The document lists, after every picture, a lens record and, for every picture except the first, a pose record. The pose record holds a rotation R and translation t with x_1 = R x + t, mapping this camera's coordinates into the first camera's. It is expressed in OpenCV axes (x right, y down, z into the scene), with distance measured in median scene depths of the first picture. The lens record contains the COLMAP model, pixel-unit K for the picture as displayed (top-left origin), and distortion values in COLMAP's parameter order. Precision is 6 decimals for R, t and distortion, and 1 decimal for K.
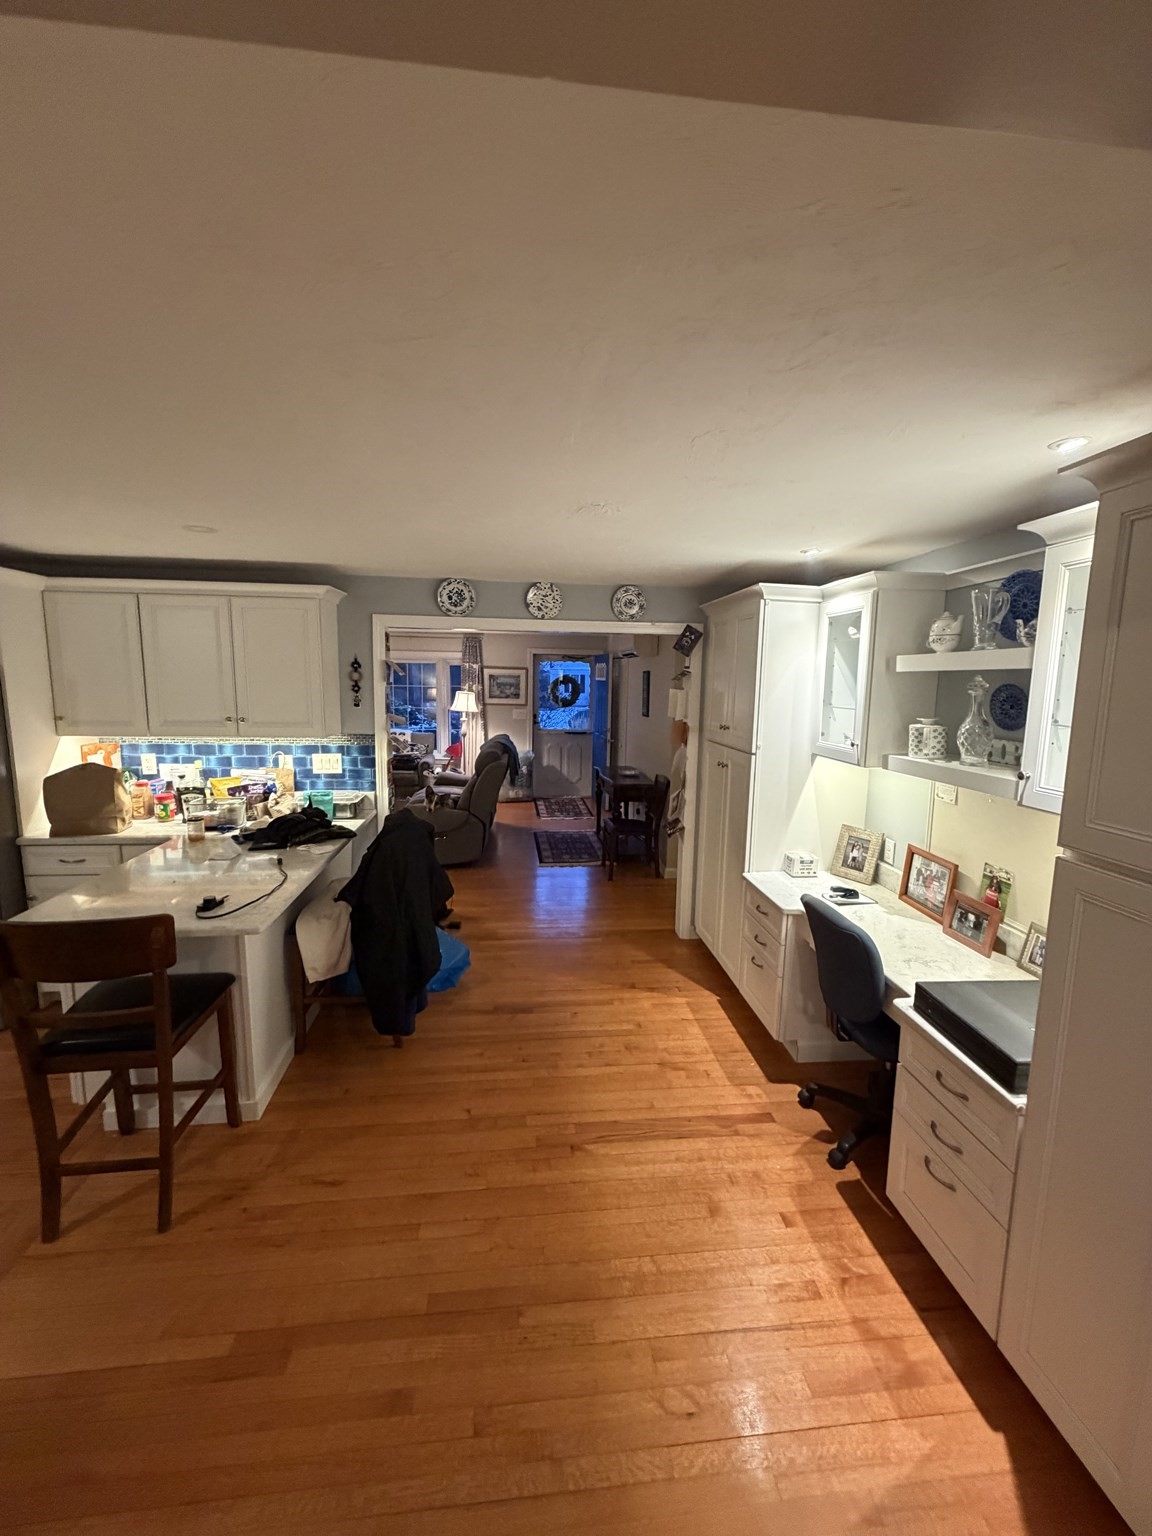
lens RADIAL K [[611.9, 0, 576.8], [0, 611.9, 763.5], [0, 0, 1]] dist [-0.000098, 0.000452]
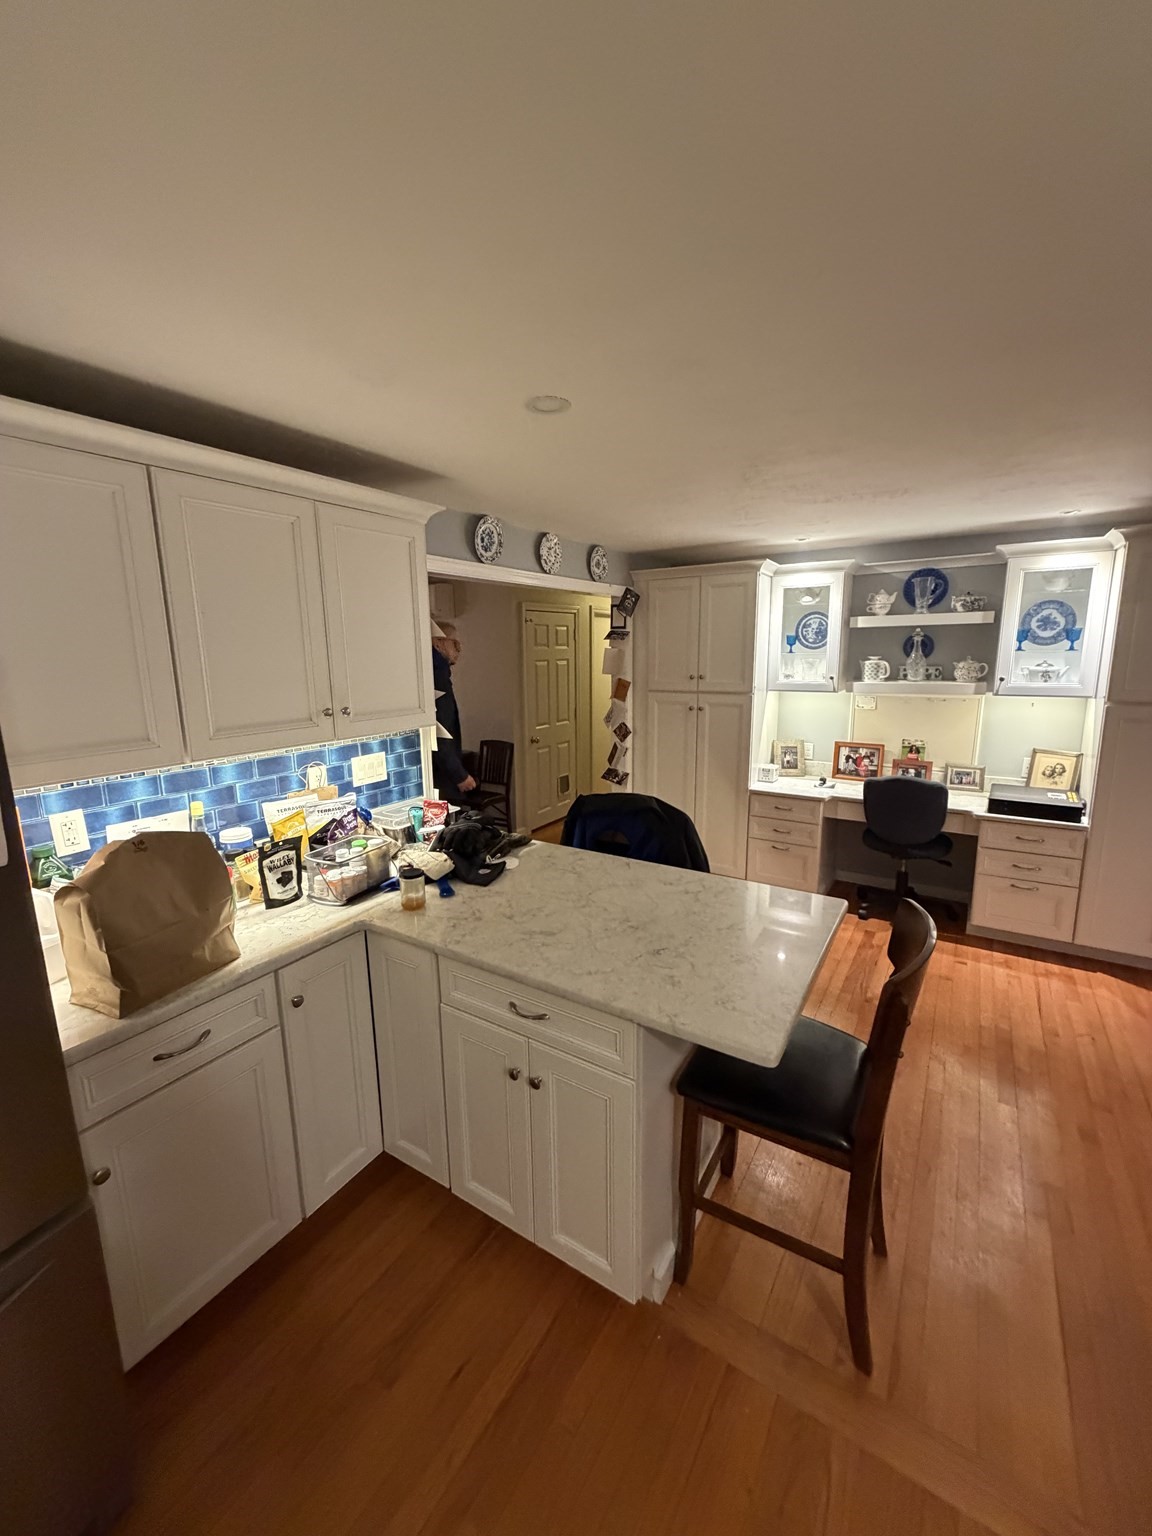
lens RADIAL K [[611.9, 0, 576.8], [0, 611.9, 763.5], [0, 0, 1]] dist [-0.000098, 0.000452]
pose [[0.628089, -0.168493, 0.759680, -0.802538], [0.129467, 0.985296, 0.111493, -0.053509], [-0.767295, 0.028326, 0.640668, 0.397286]]
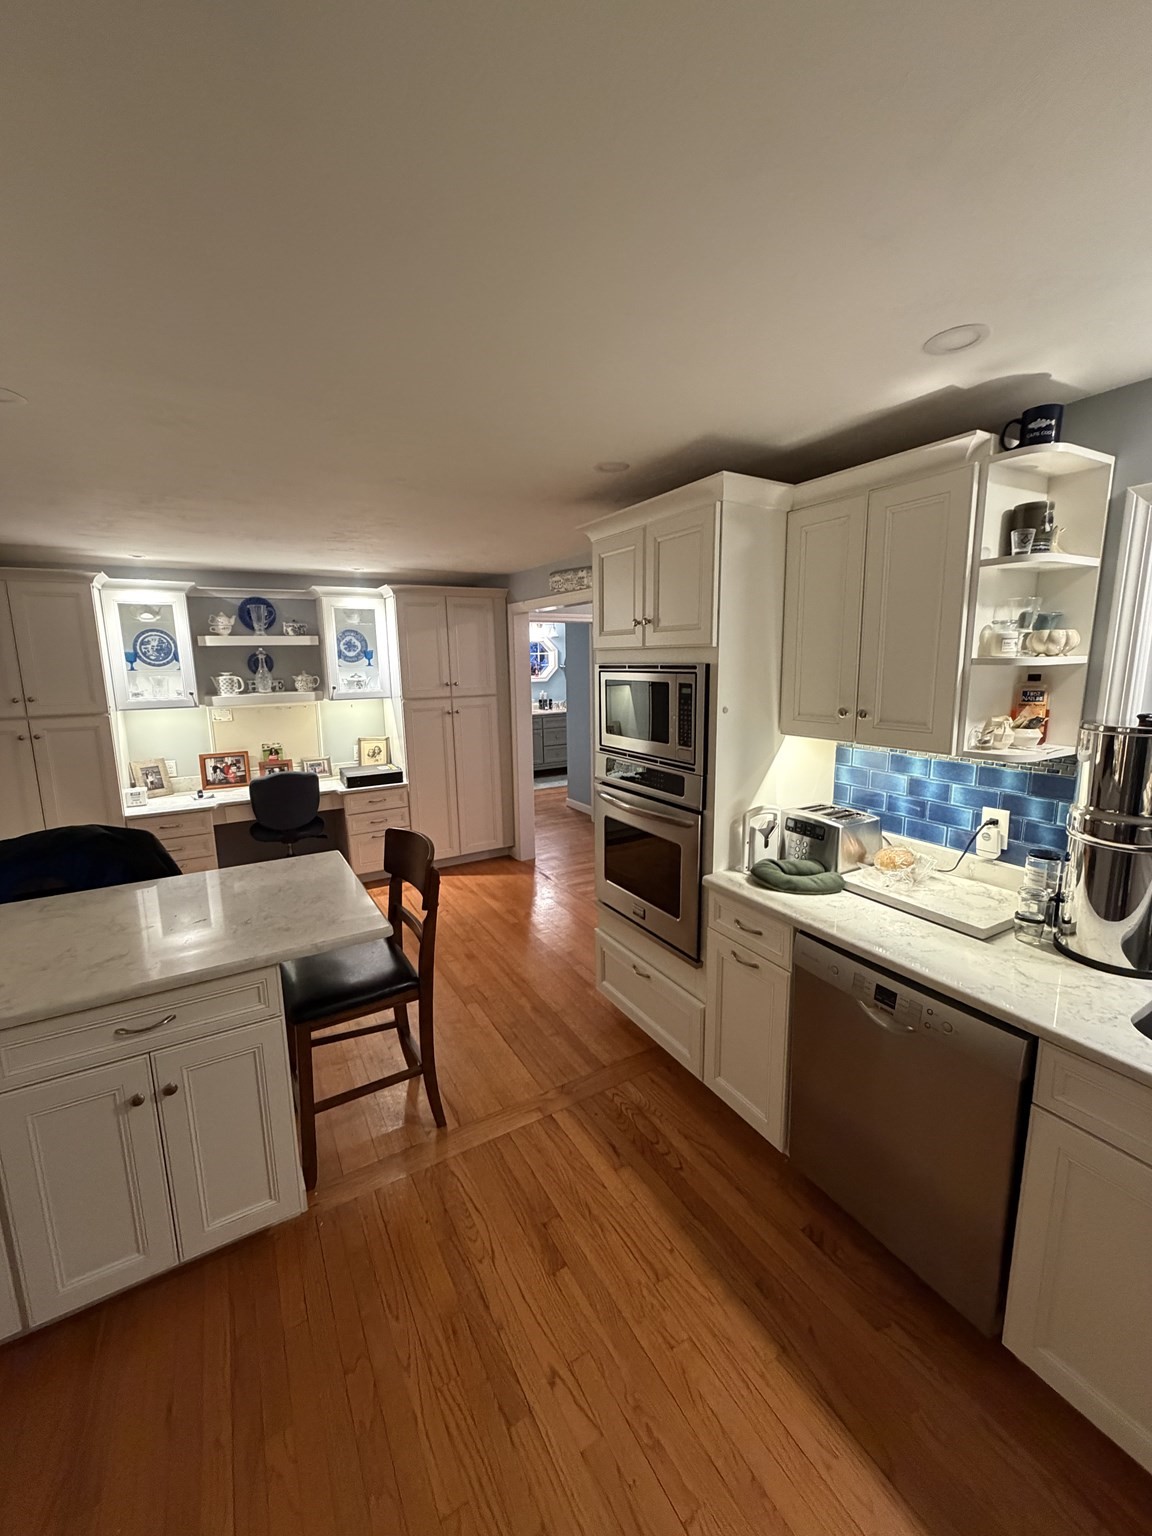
lens RADIAL K [[611.9, 0, 576.8], [0, 611.9, 763.5], [0, 0, 1]] dist [-0.000098, 0.000452]
pose [[-0.410583, -0.165737, 0.896634, -0.996045], [0.131253, 0.962359, 0.237989, -0.074828], [-0.902327, 0.215400, -0.373374, 0.549187]]
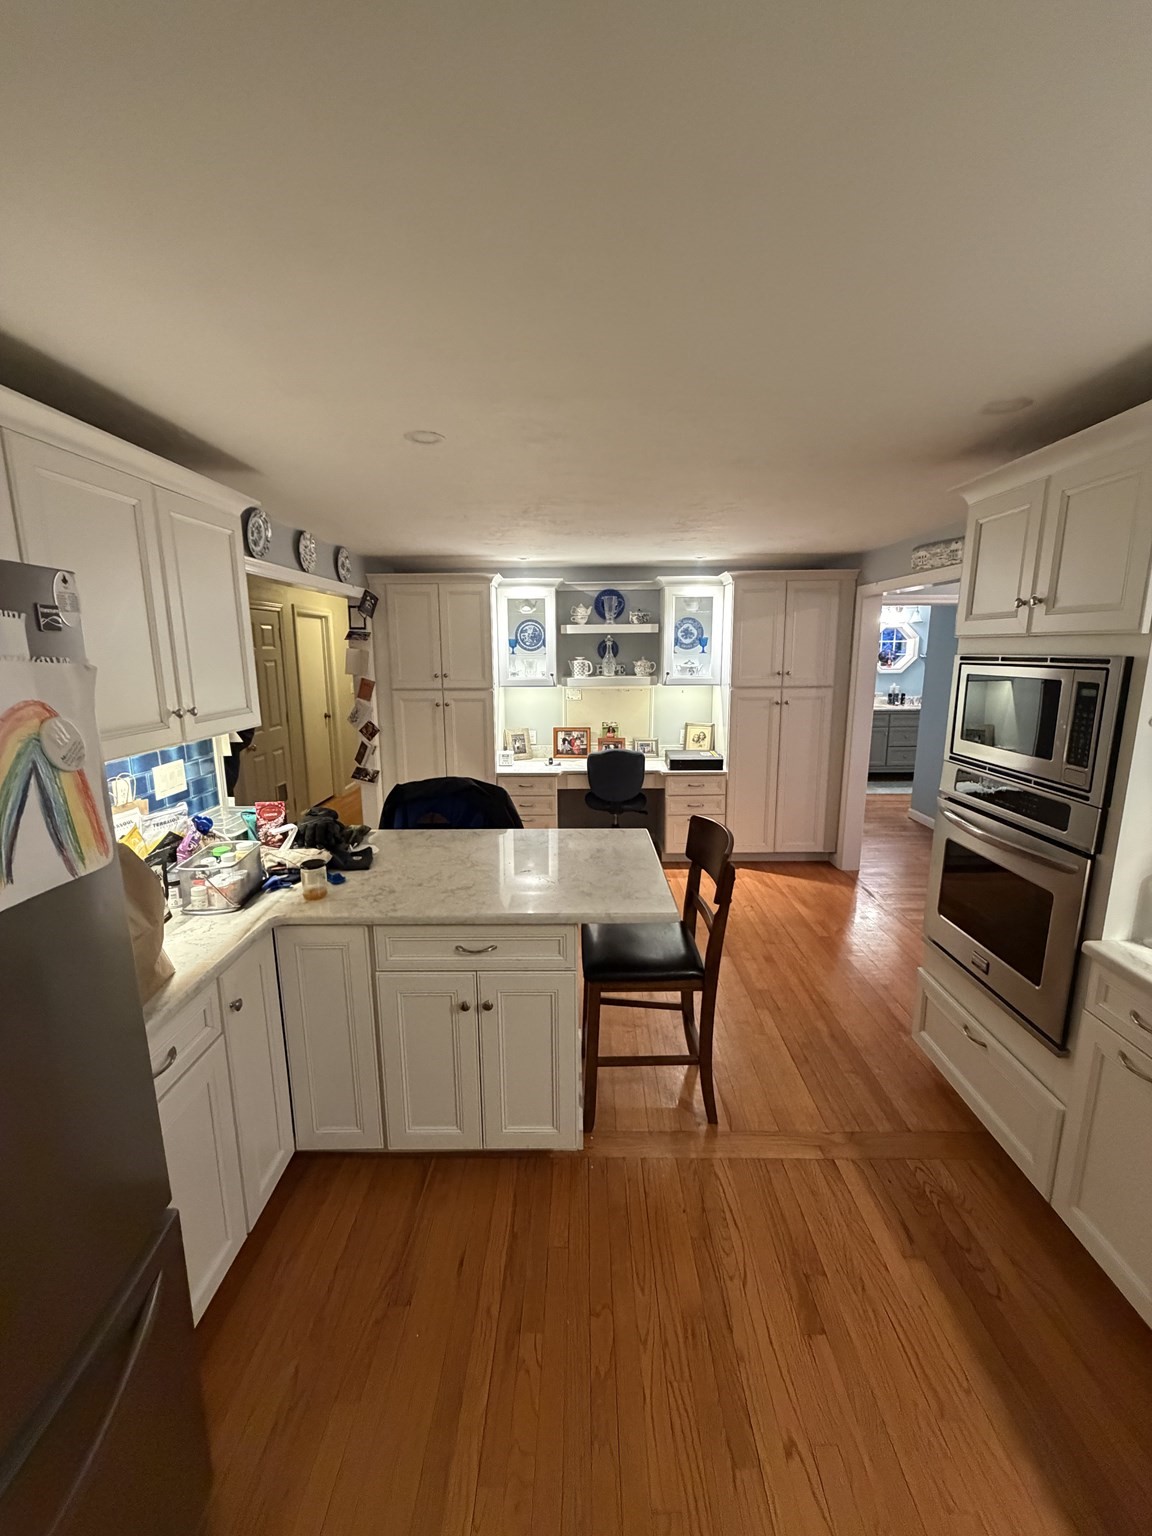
lens RADIAL K [[611.9, 0, 576.8], [0, 611.9, 763.5], [0, 0, 1]] dist [-0.000098, 0.000452]
pose [[0.115316, -0.200637, 0.972855, -0.982481], [0.142111, 0.972646, 0.183749, -0.072015], [-0.983111, 0.117064, 0.140674, 0.526290]]
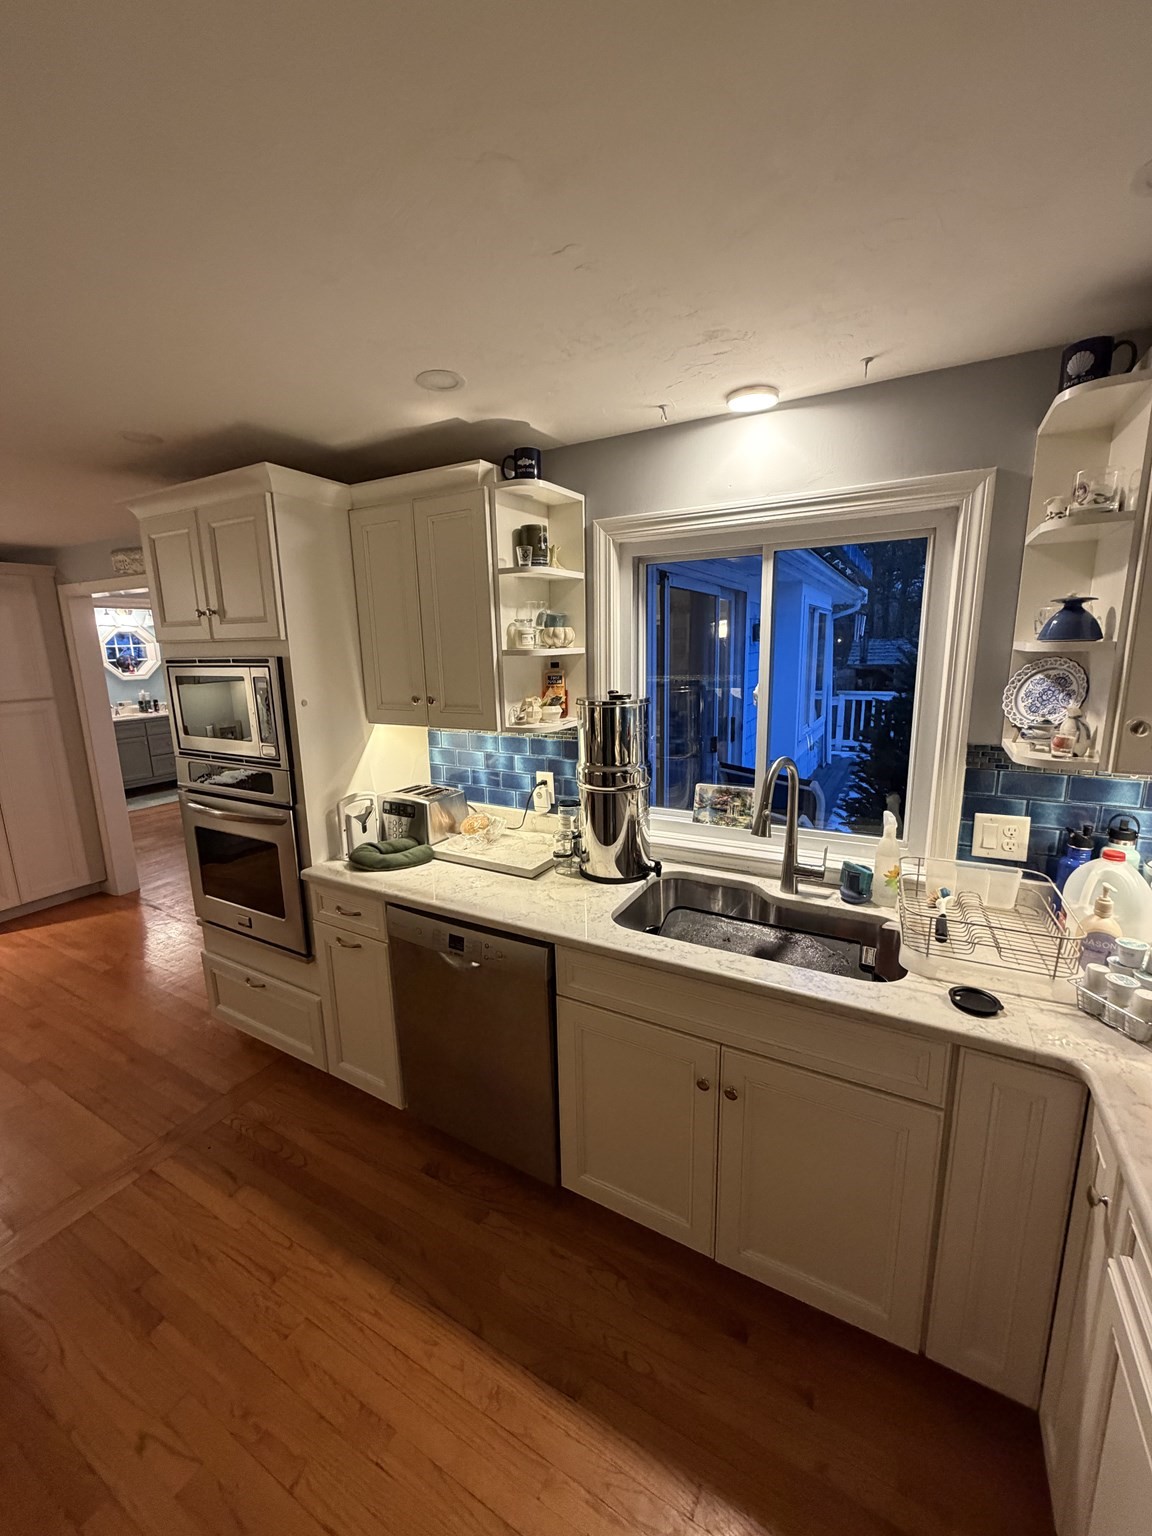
lens RADIAL K [[611.9, 0, 576.8], [0, 611.9, 763.5], [0, 0, 1]] dist [-0.000098, 0.000452]
pose [[-0.818489, -0.112338, 0.563433, -1.070127], [0.082791, 0.947399, 0.309163, -0.071239], [-0.568526, 0.299693, -0.766134, 0.511871]]
